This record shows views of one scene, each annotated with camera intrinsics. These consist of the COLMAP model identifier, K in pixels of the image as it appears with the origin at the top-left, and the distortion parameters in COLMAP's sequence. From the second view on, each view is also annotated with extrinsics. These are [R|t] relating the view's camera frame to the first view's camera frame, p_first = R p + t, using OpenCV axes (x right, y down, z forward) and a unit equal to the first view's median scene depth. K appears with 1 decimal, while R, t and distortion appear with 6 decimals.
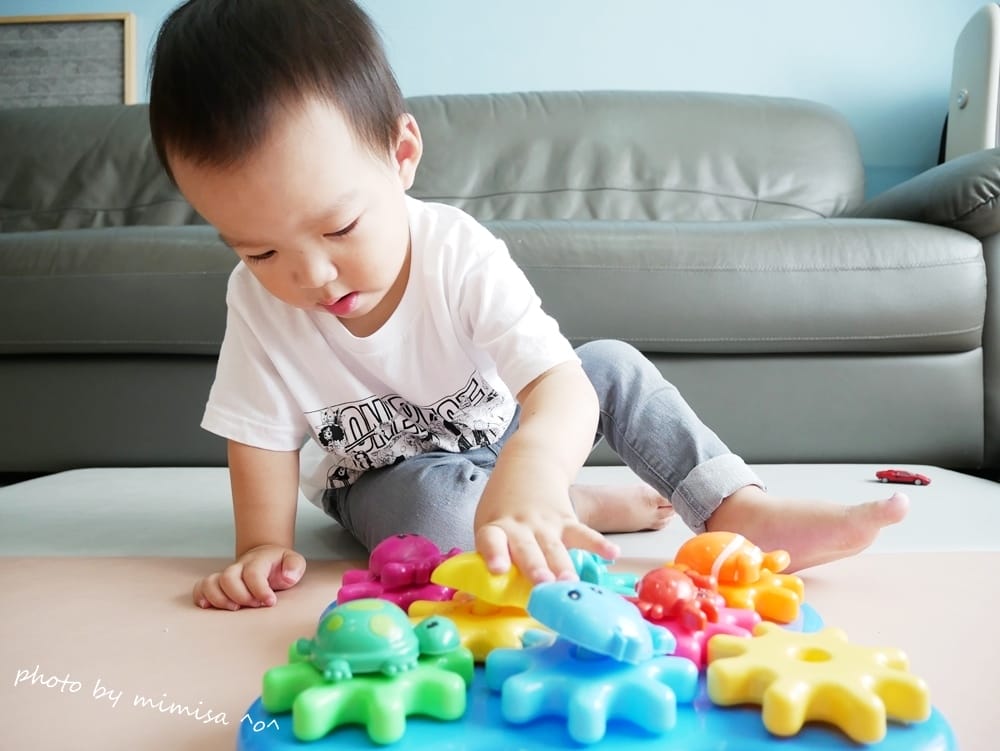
lens RADIAL K [[726.9, 0, 500.0], [0, 726.9, 375.5], [0, 0, 1]] dist [-0.061177, 0.018247]
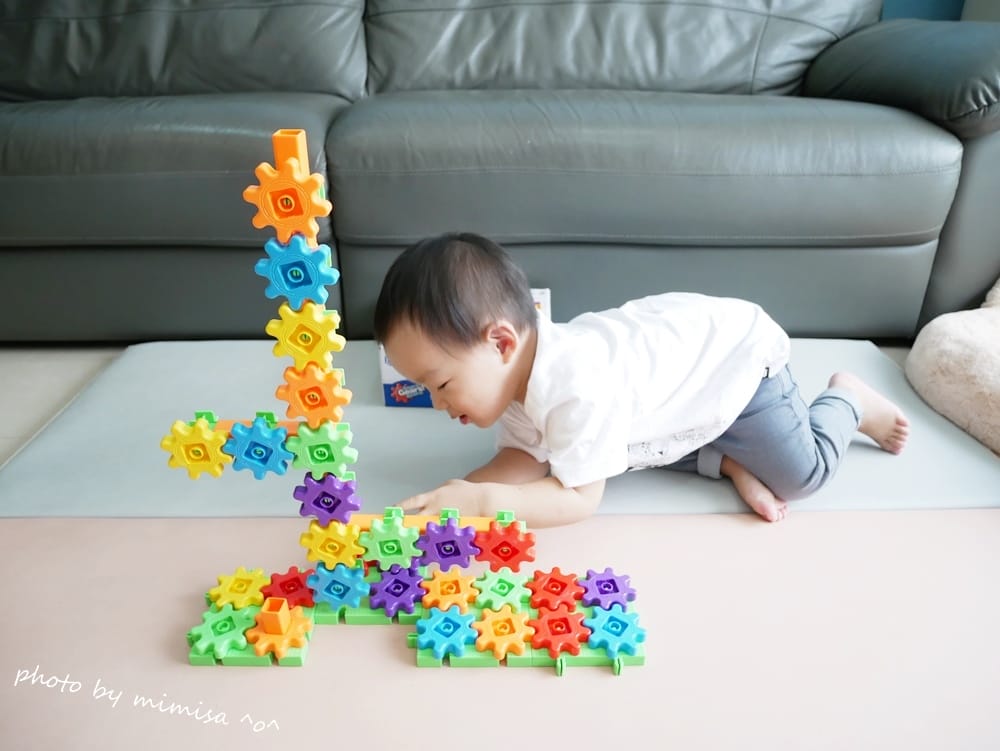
lens RADIAL K [[726.9, 0, 500.0], [0, 726.9, 375.5], [0, 0, 1]] dist [-0.061177, 0.018247]
pose [[0.999572, -0.010846, 0.027167, -0.032081], [-0.002839, 0.888370, 0.459120, -0.252797], [-0.029114, -0.459001, 0.887959, -0.053308]]
